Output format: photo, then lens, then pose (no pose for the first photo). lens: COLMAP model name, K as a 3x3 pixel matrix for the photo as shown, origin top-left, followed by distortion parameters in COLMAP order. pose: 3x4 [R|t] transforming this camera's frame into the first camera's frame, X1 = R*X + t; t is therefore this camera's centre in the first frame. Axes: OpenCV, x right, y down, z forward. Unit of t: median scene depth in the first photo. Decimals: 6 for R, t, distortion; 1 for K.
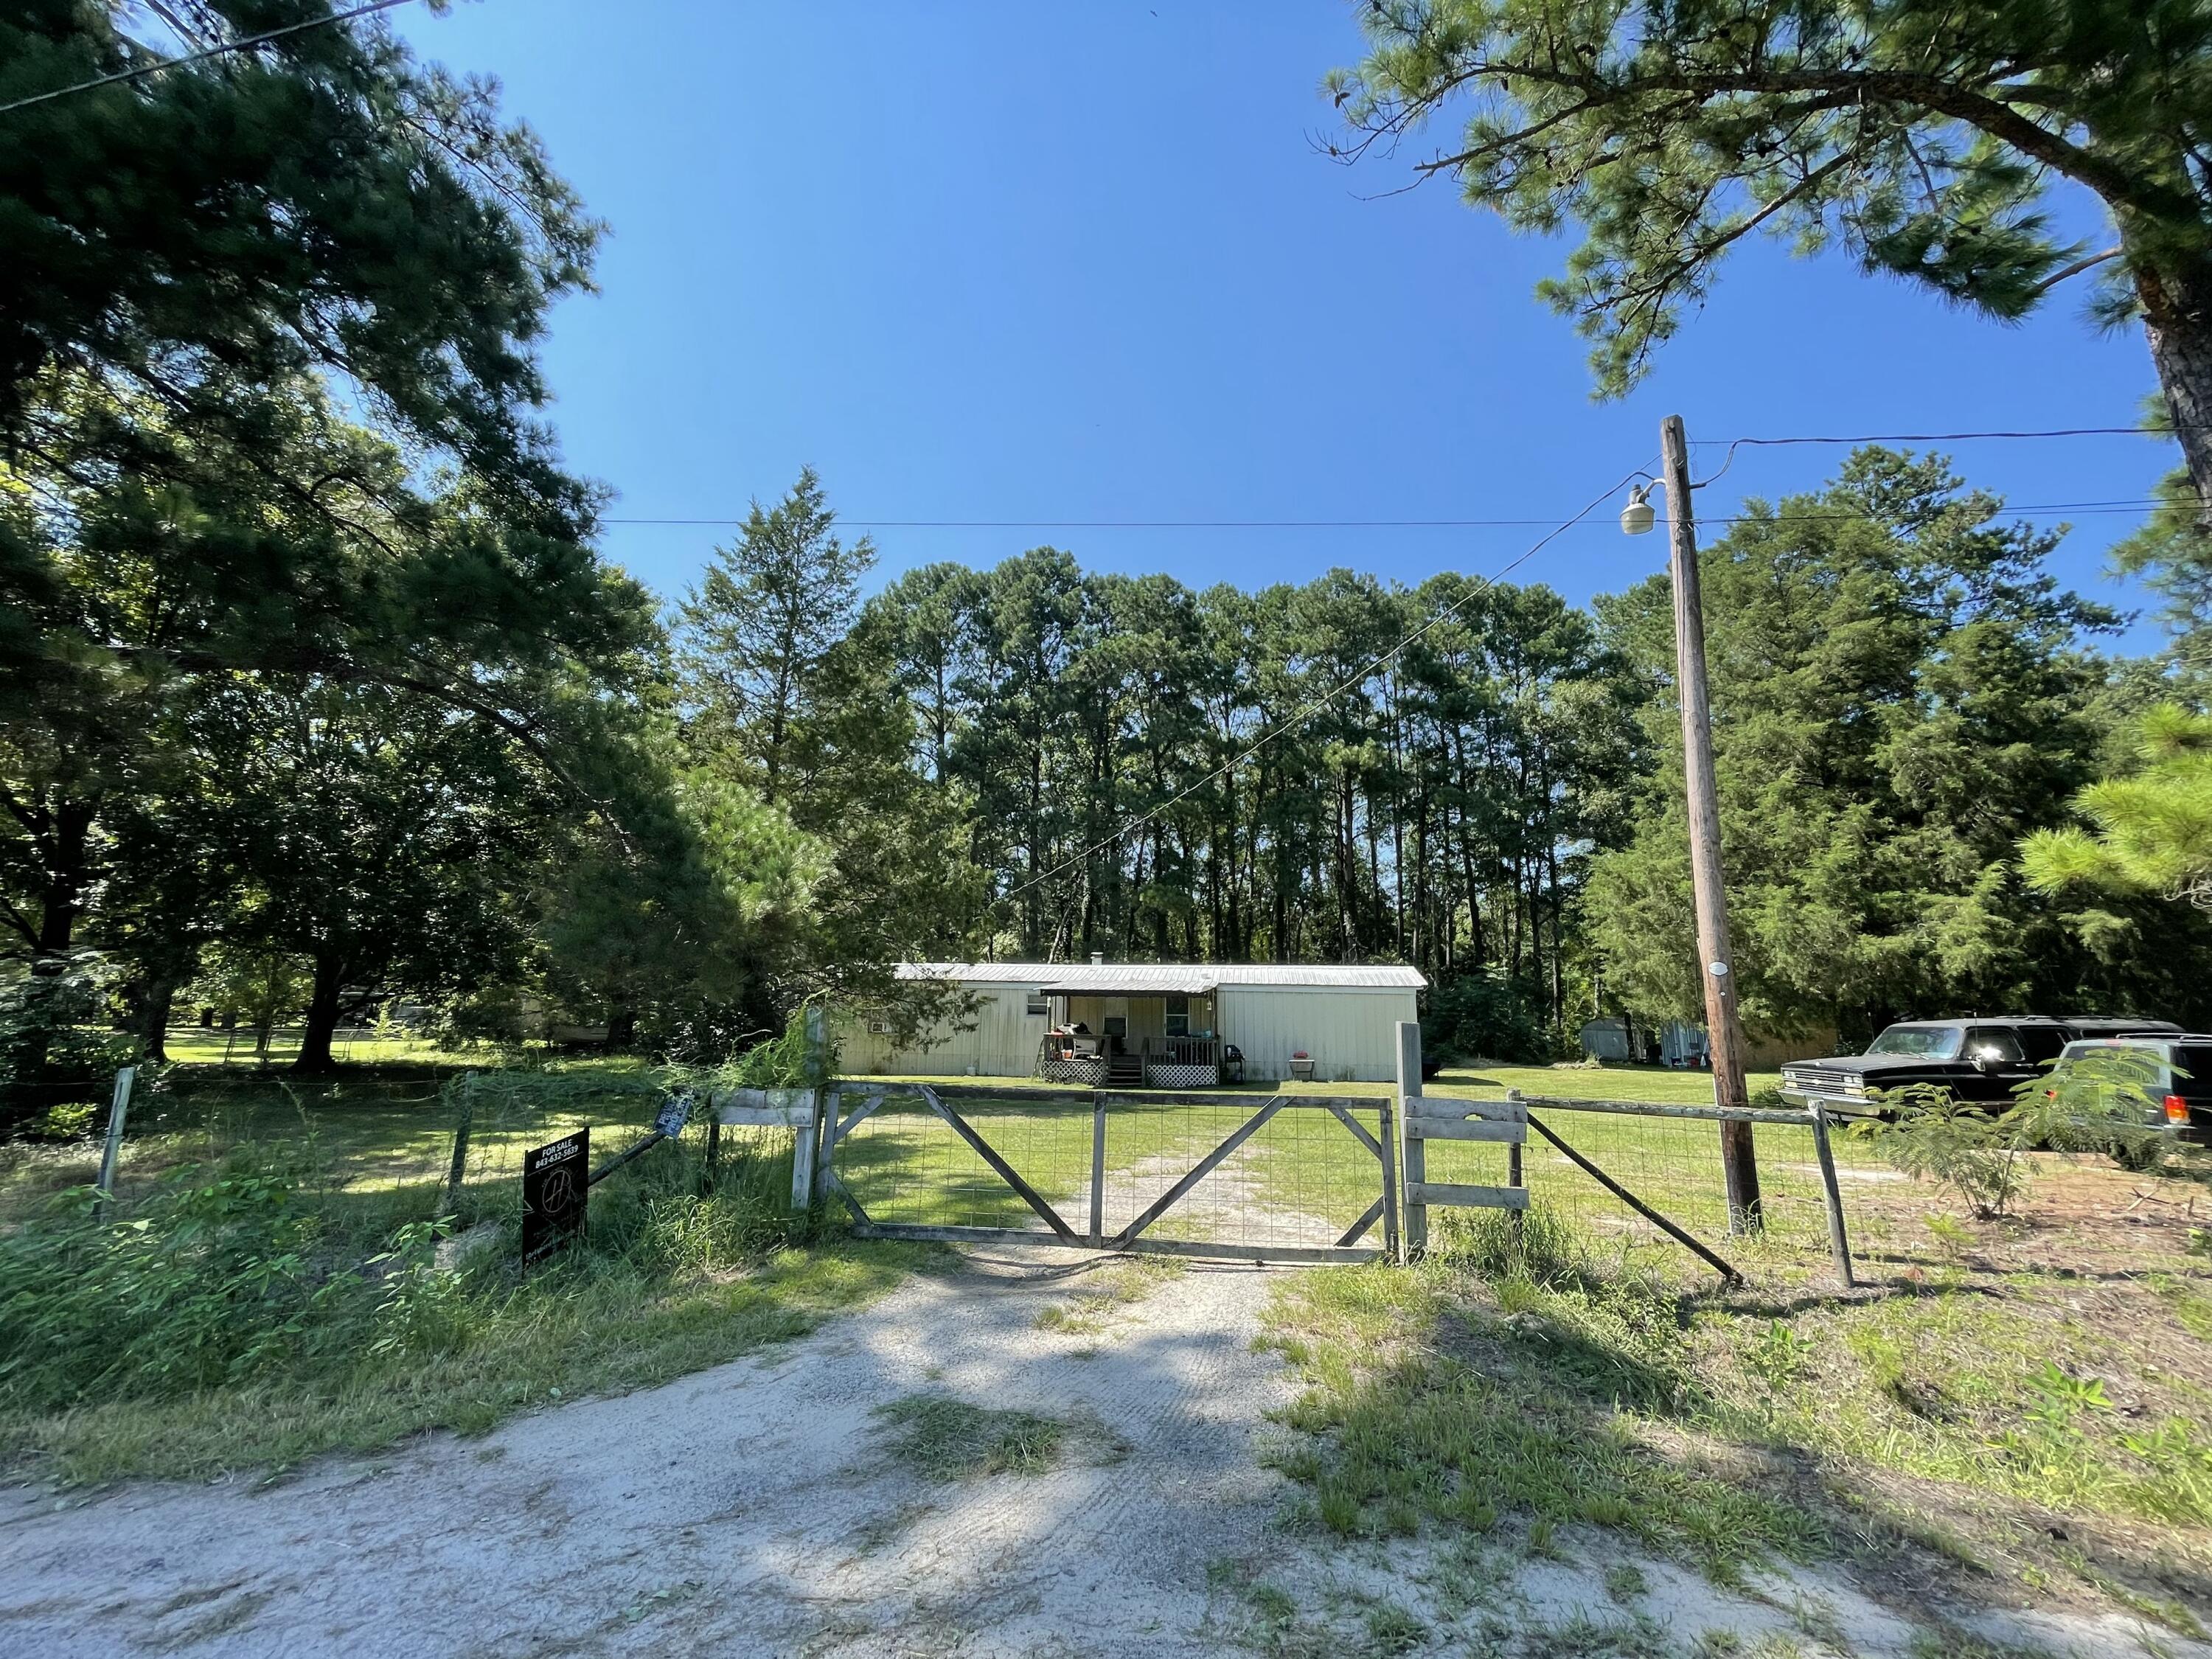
lens RADIAL K [[889.8, 0, 1101.0], [0, 889.8, 821.2], [0, 0, 1]] dist [-0.004148, 0.001207]
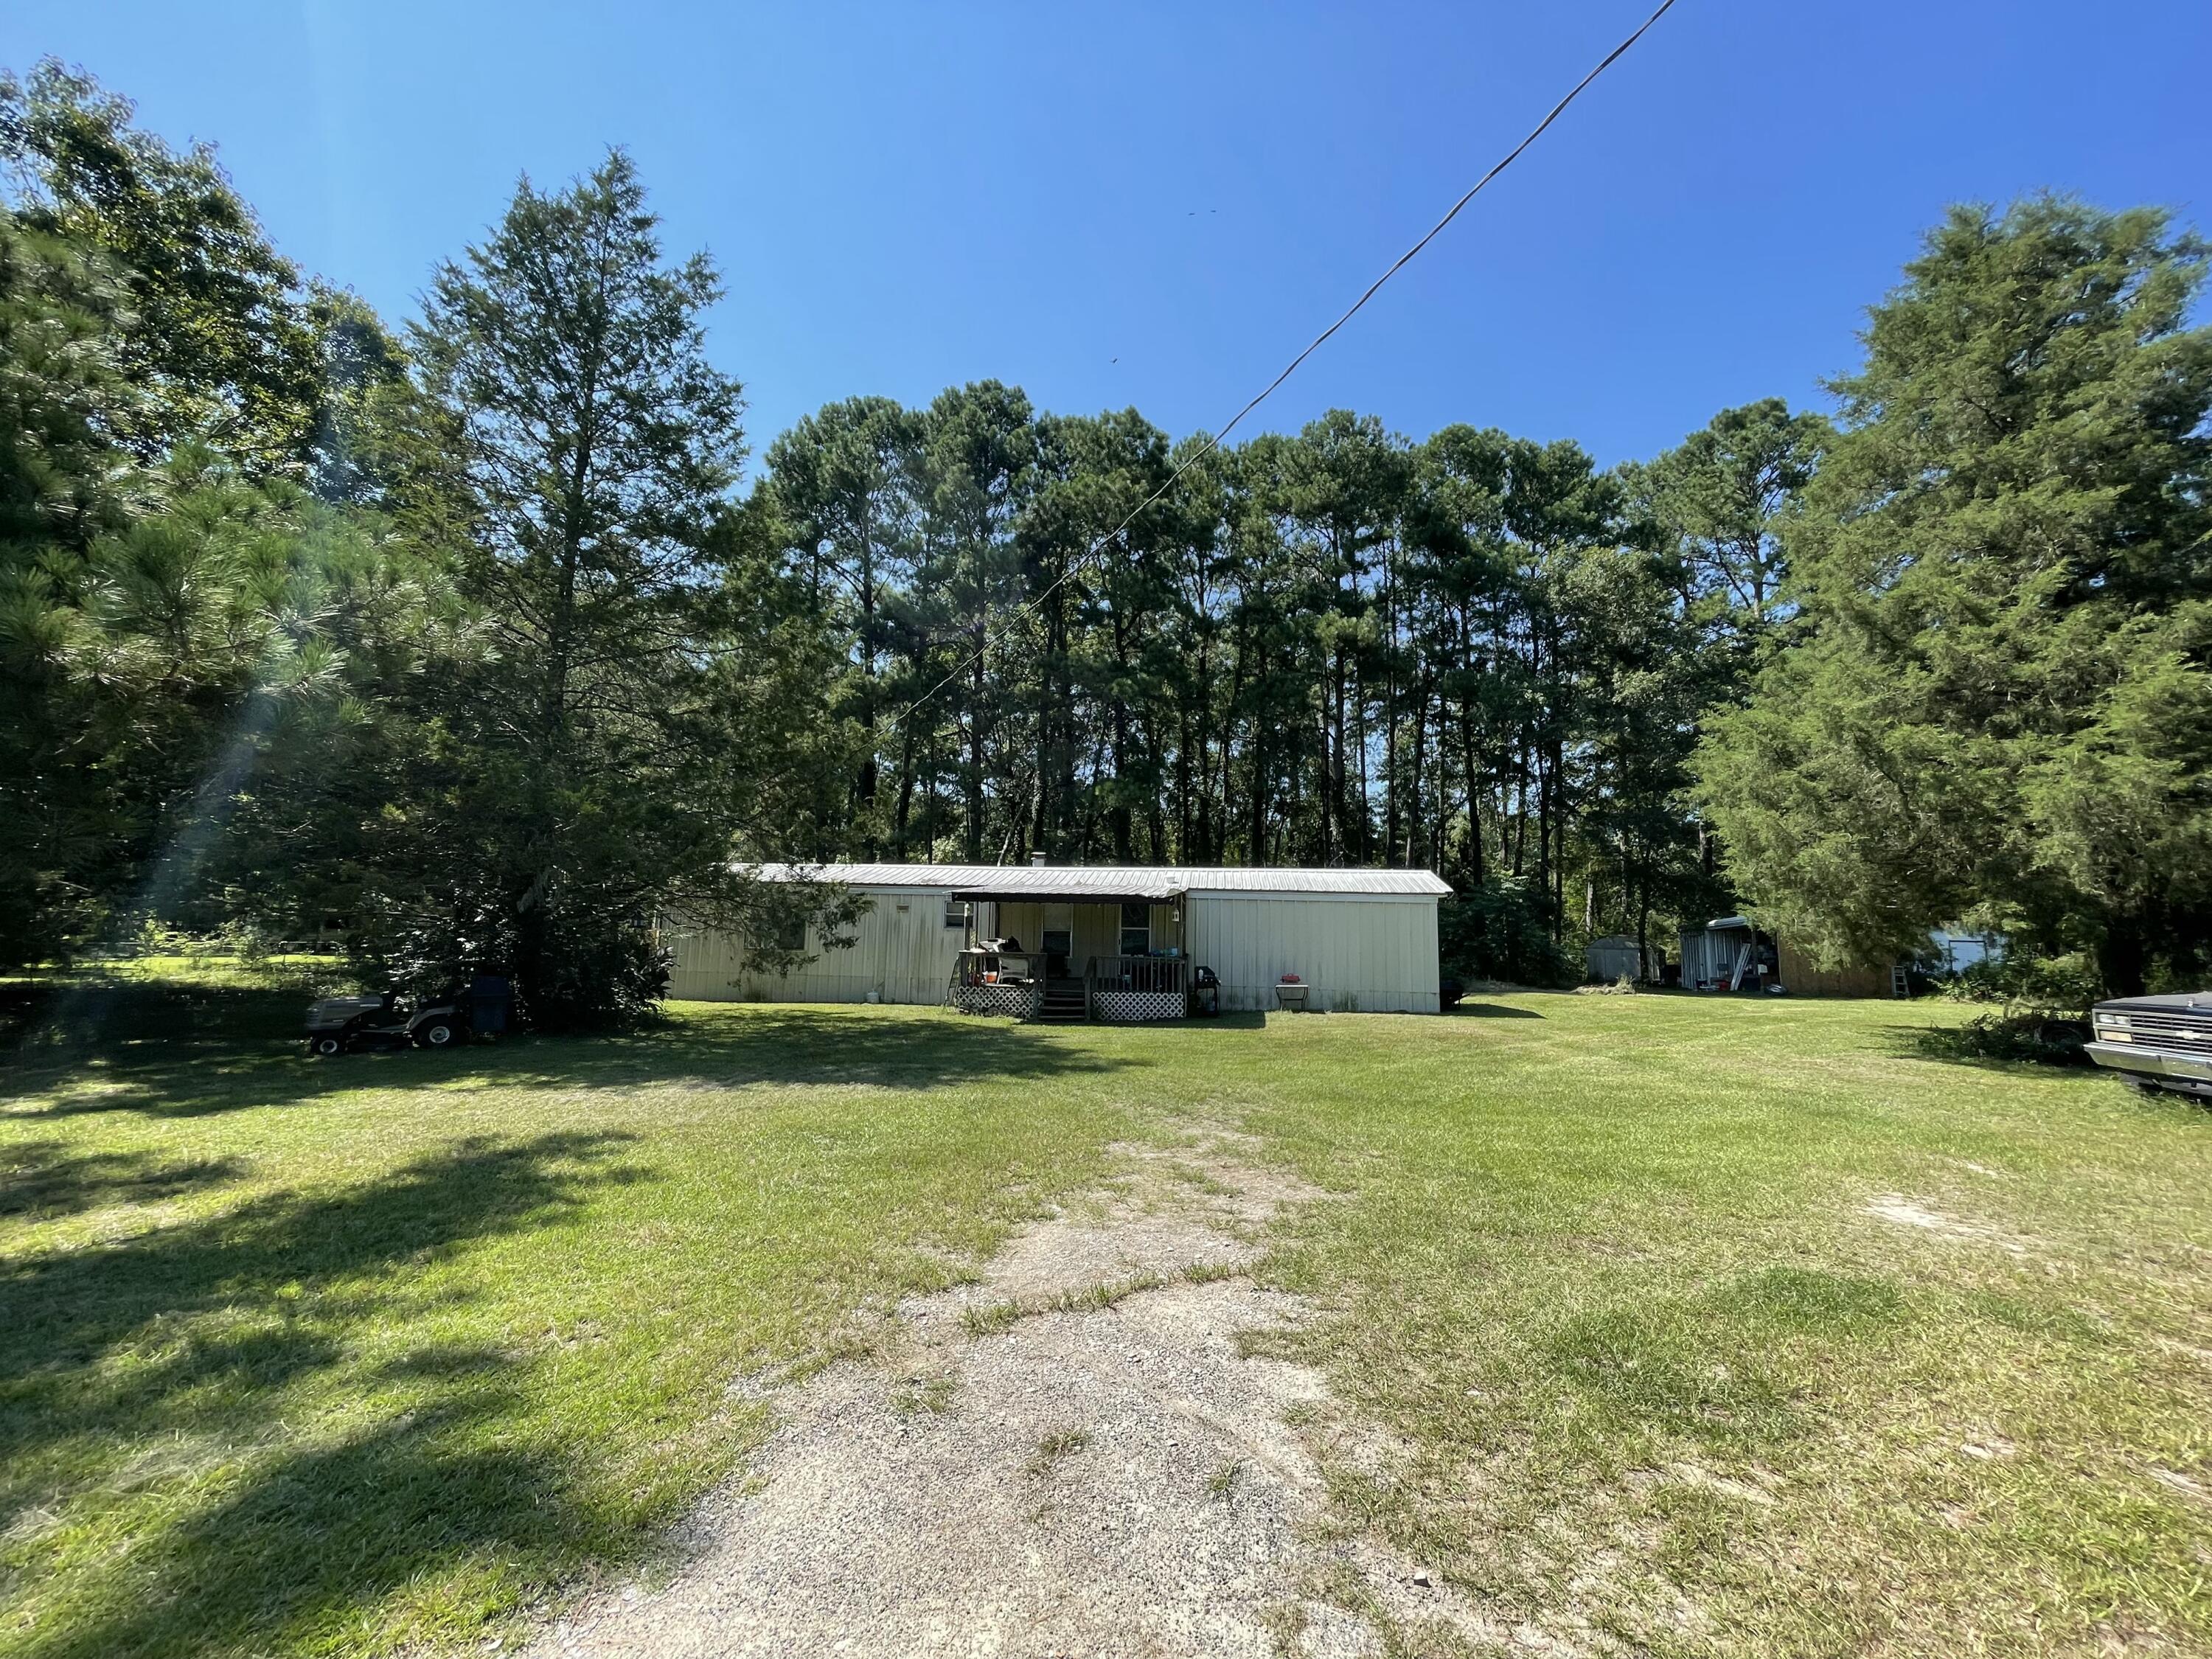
lens RADIAL K [[889.8, 0, 1101.2], [0, 889.8, 816.8], [0, 0, 1]] dist [-0.004148, 0.001207]
pose [[0.999294, 0.009156, 0.036447, 0.016186], [-0.012209, 0.996353, 0.084451, 0.033285], [-0.035541, -0.084837, 0.995761, 0.139558]]
